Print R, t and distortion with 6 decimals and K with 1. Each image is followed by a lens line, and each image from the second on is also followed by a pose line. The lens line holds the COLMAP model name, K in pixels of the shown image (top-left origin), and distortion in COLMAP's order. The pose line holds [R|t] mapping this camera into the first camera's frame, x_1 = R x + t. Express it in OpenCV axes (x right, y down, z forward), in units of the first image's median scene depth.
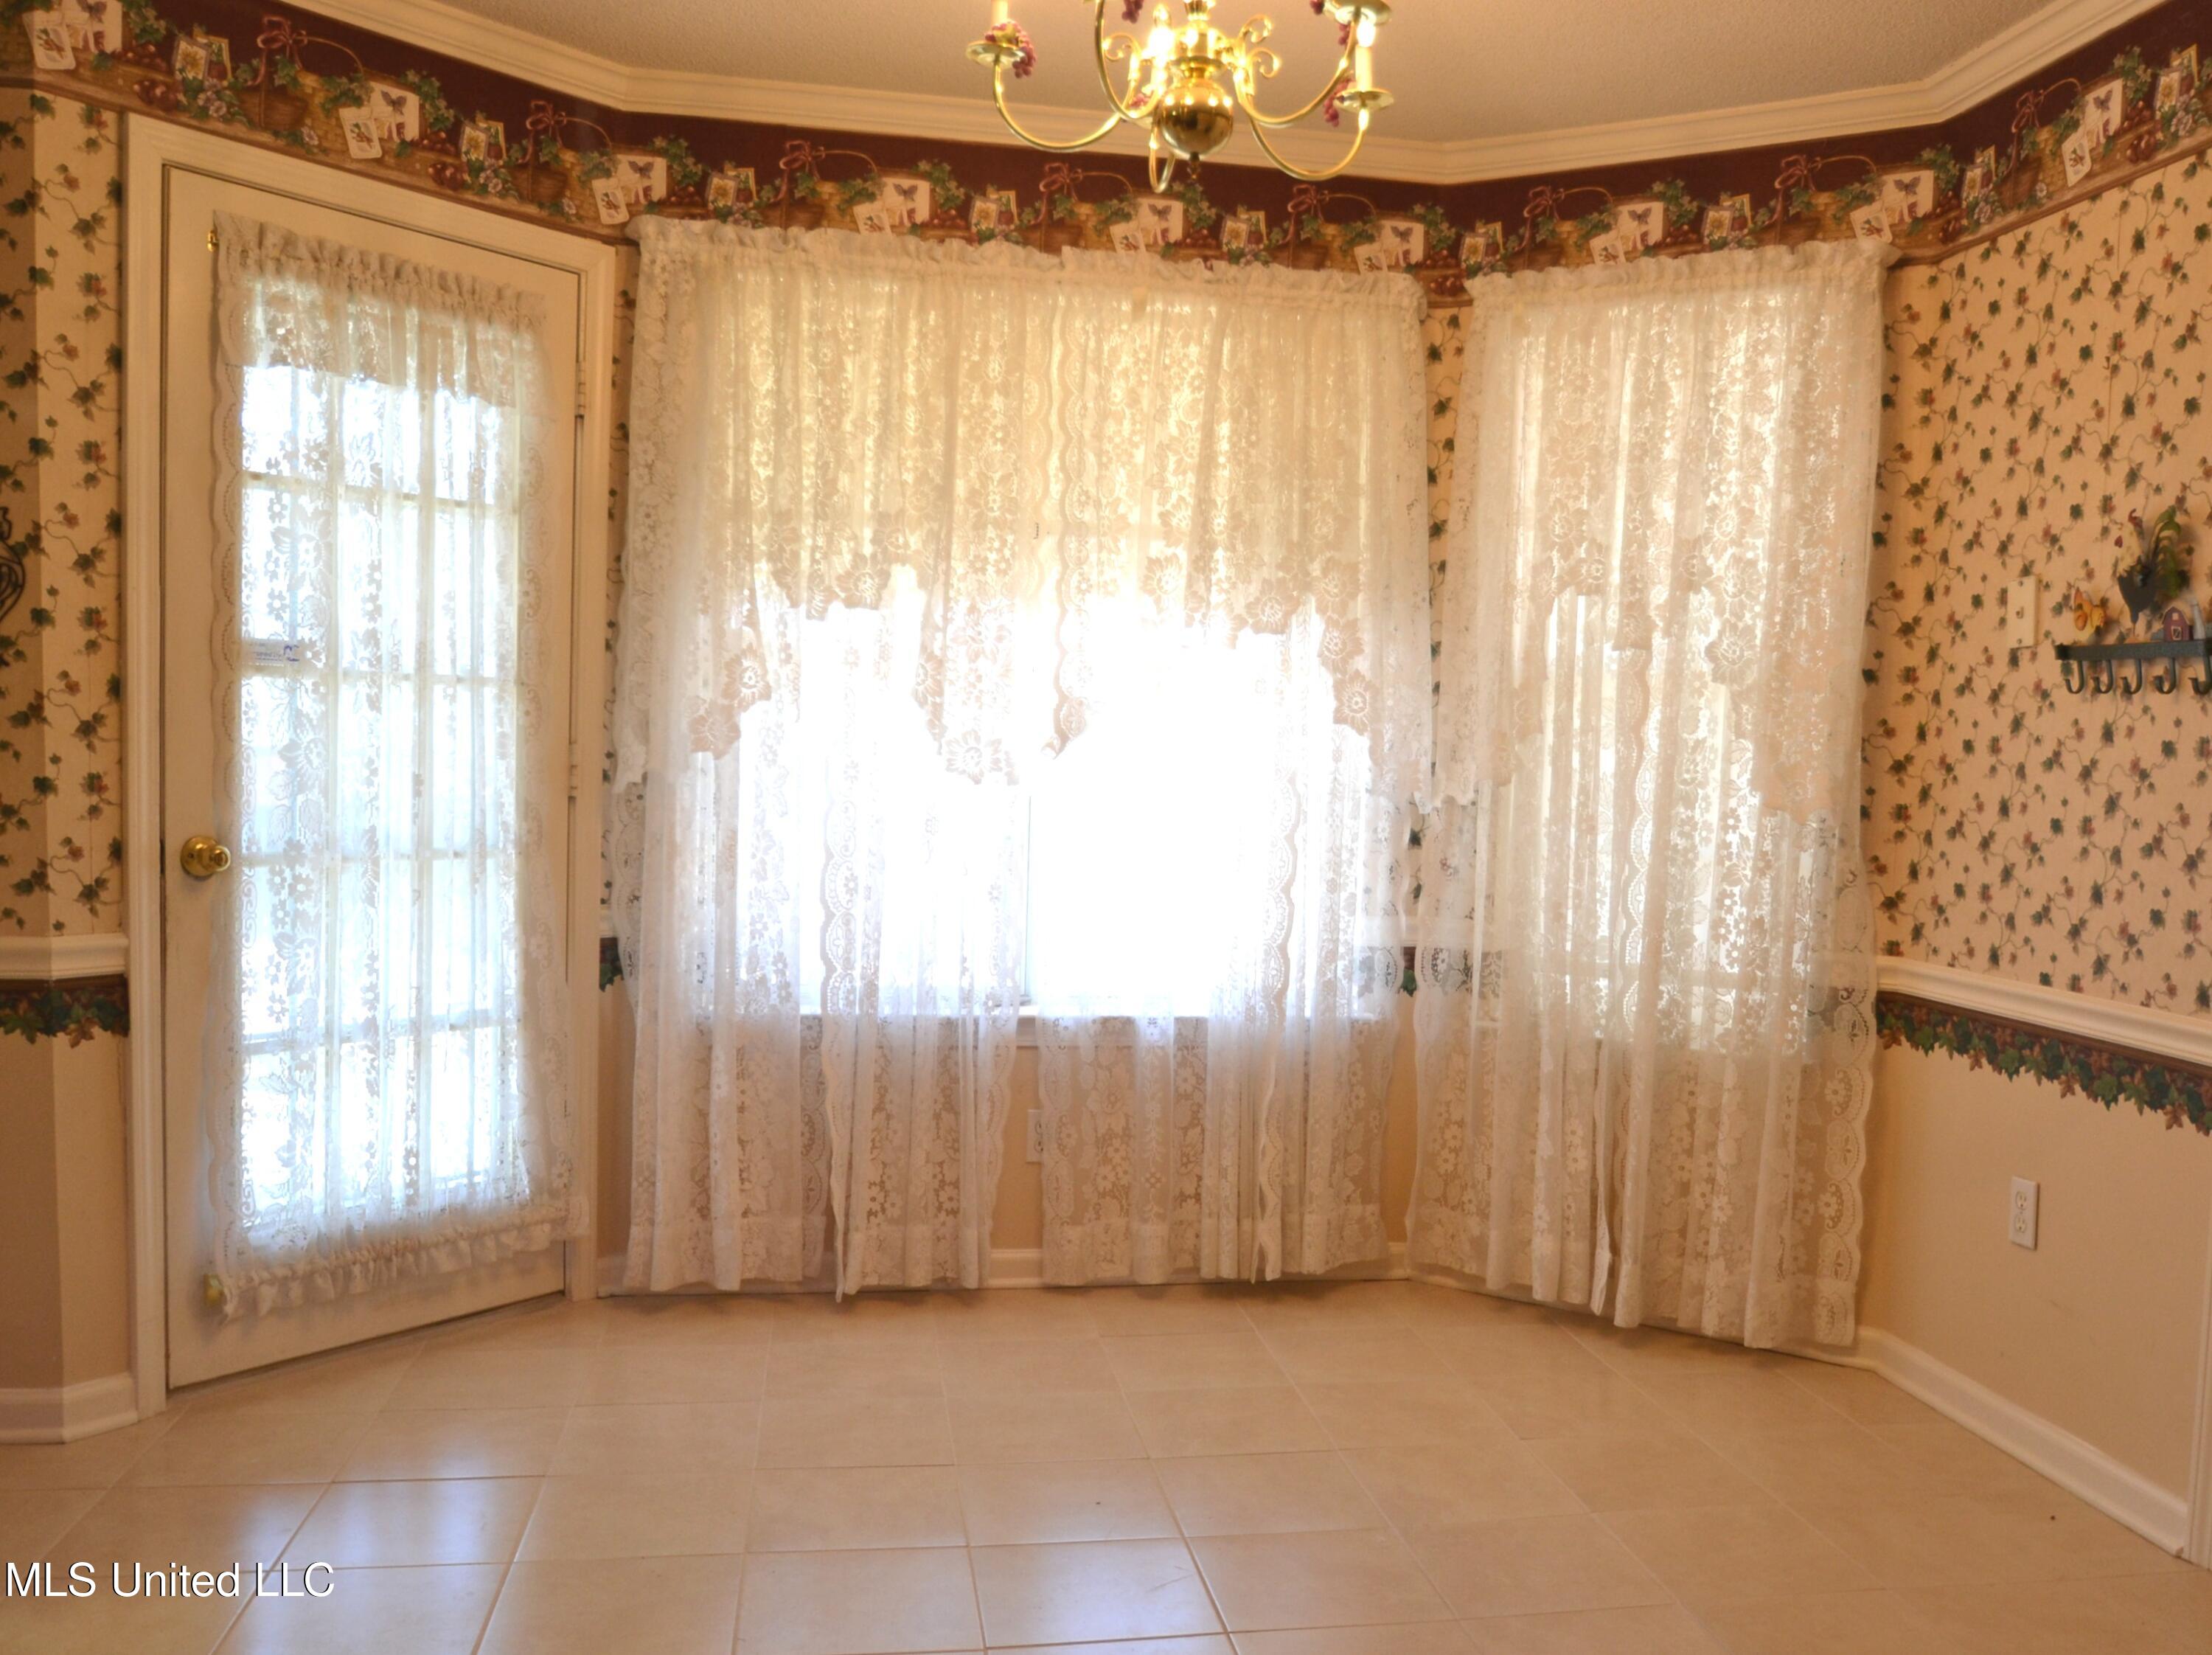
lens RADIAL K [[1872.5, 0, 1217.6], [0, 1872.5, 888.9], [0, 0, 1]] dist [-0.059638, 0.011433]
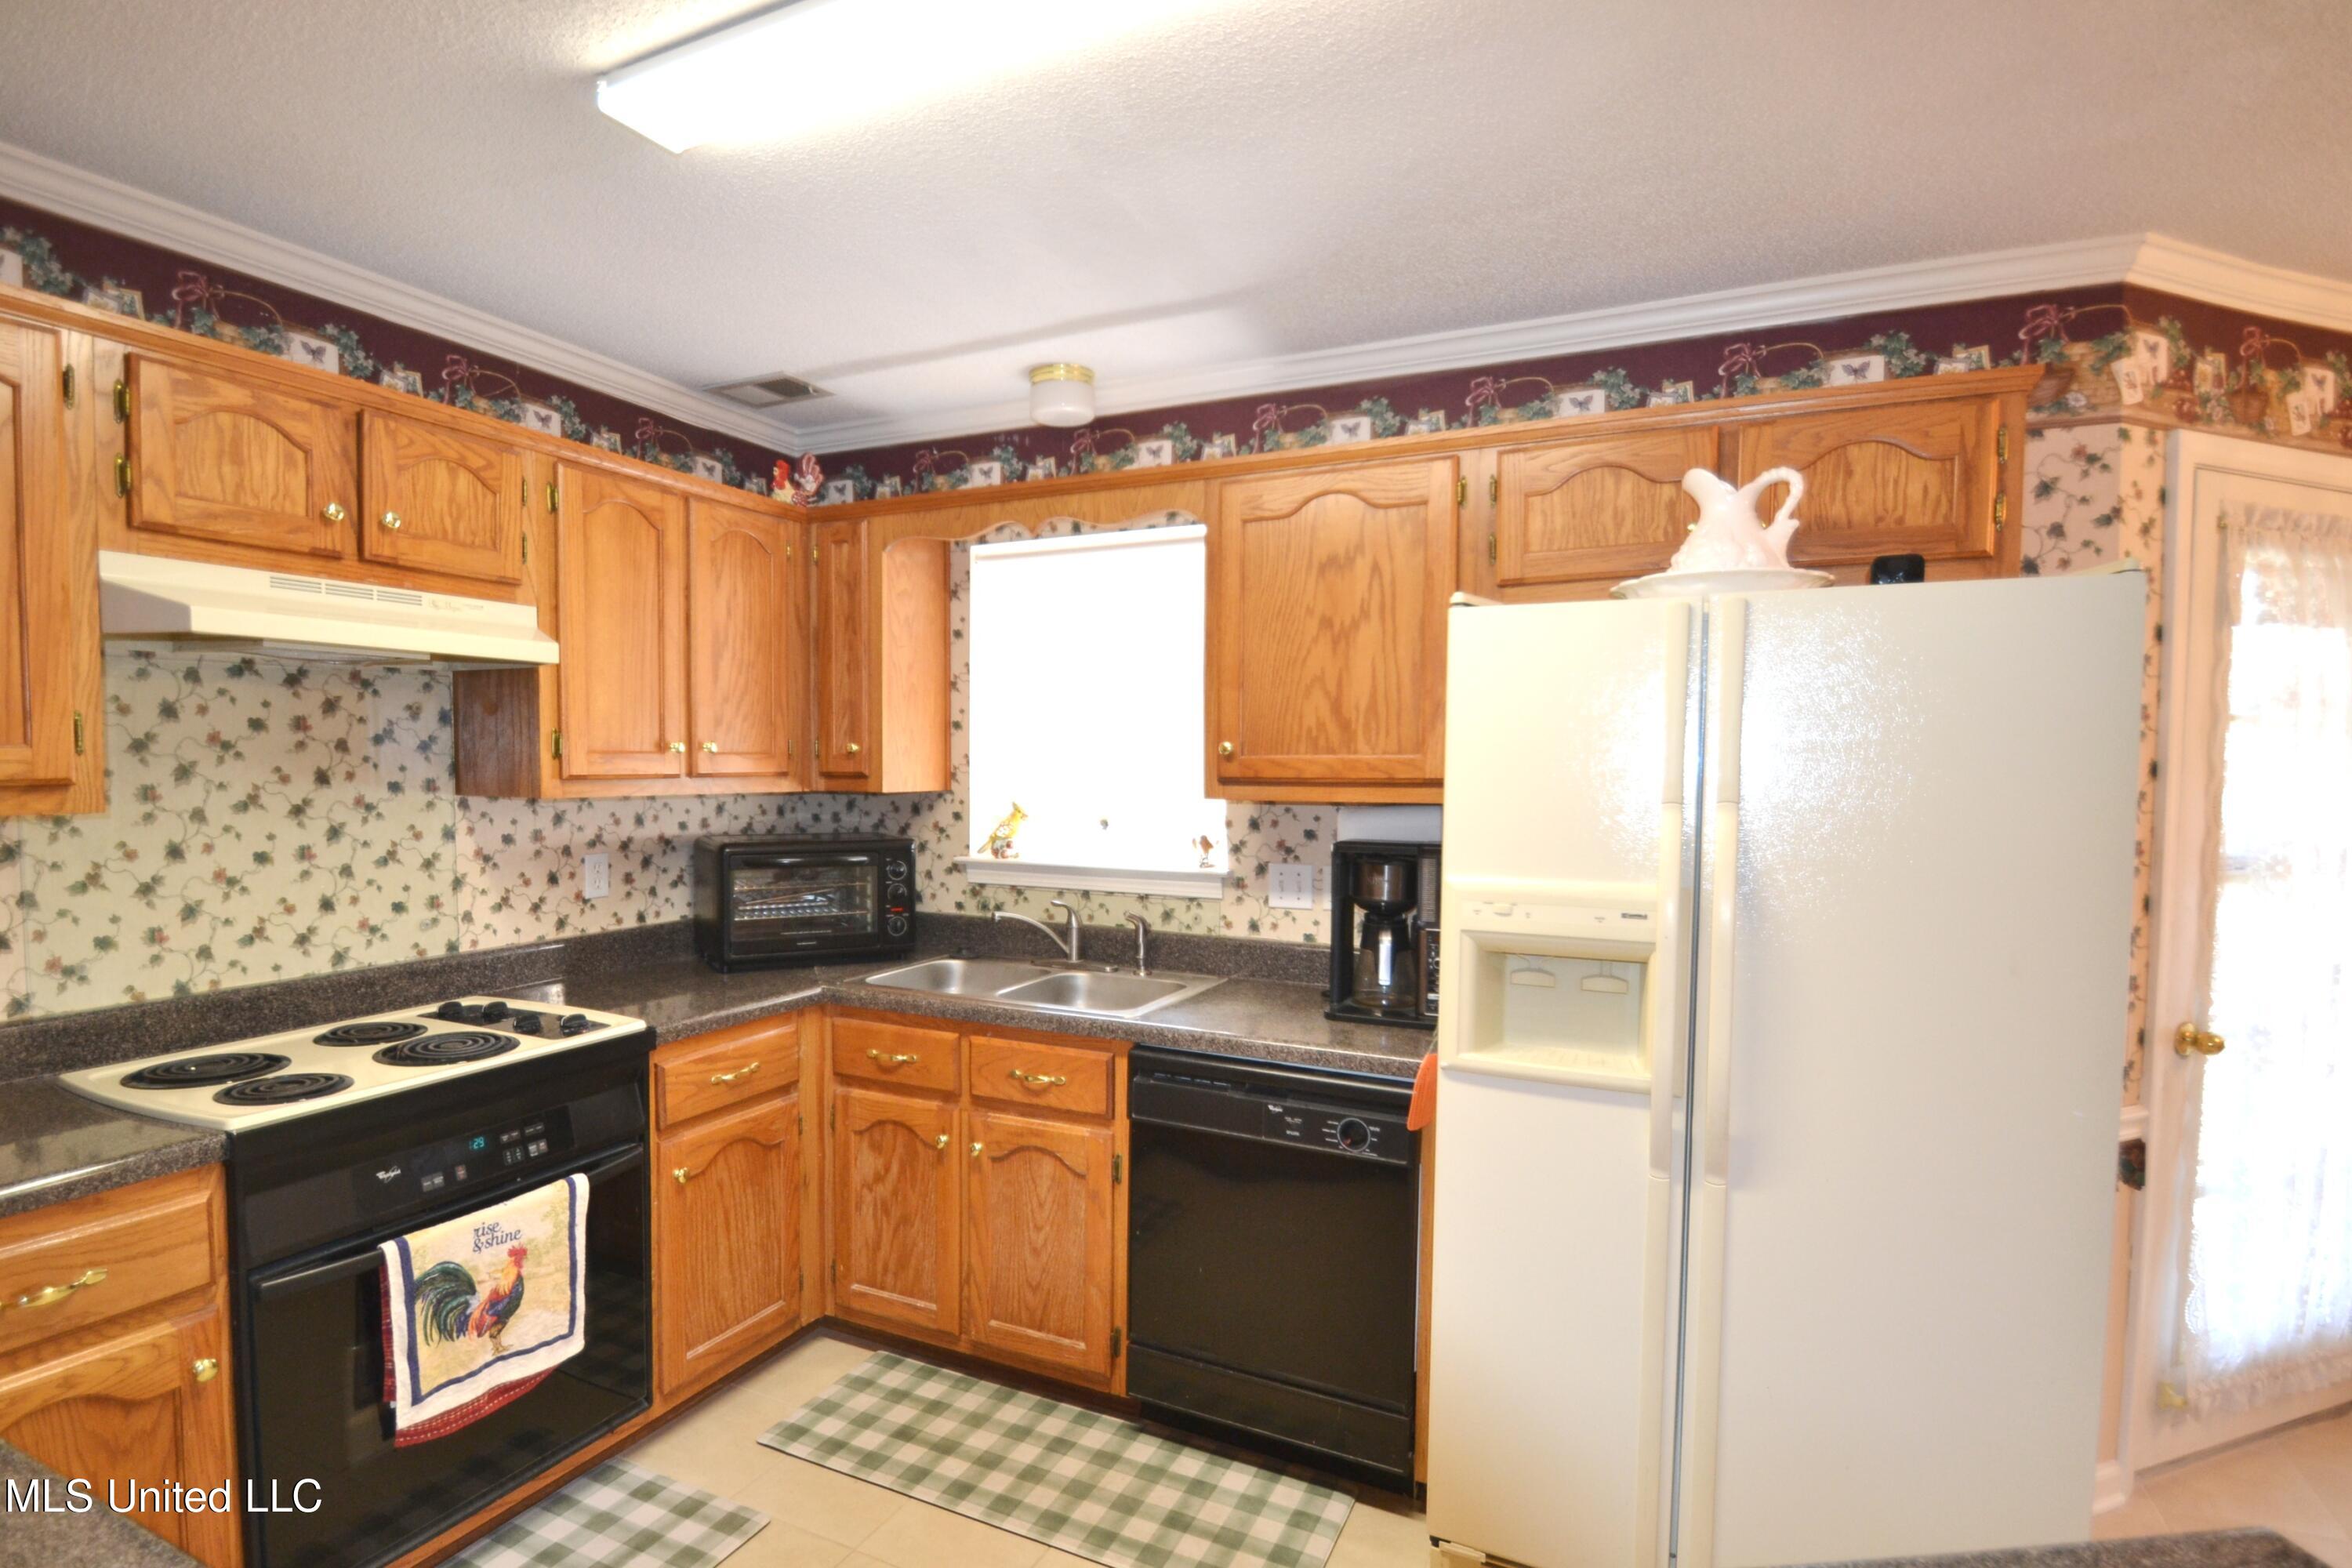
lens RADIAL K [[1147.6, 0, 1135.7], [0, 1147.6, 828.4], [0, 0, 1]] dist [-0.010615, -0.007838]
pose [[0.791356, 0.008374, -0.611299, -0.540256], [-0.024608, 0.999532, -0.018164, -0.104186], [0.610860, 0.029417, 0.791192, -0.002433]]
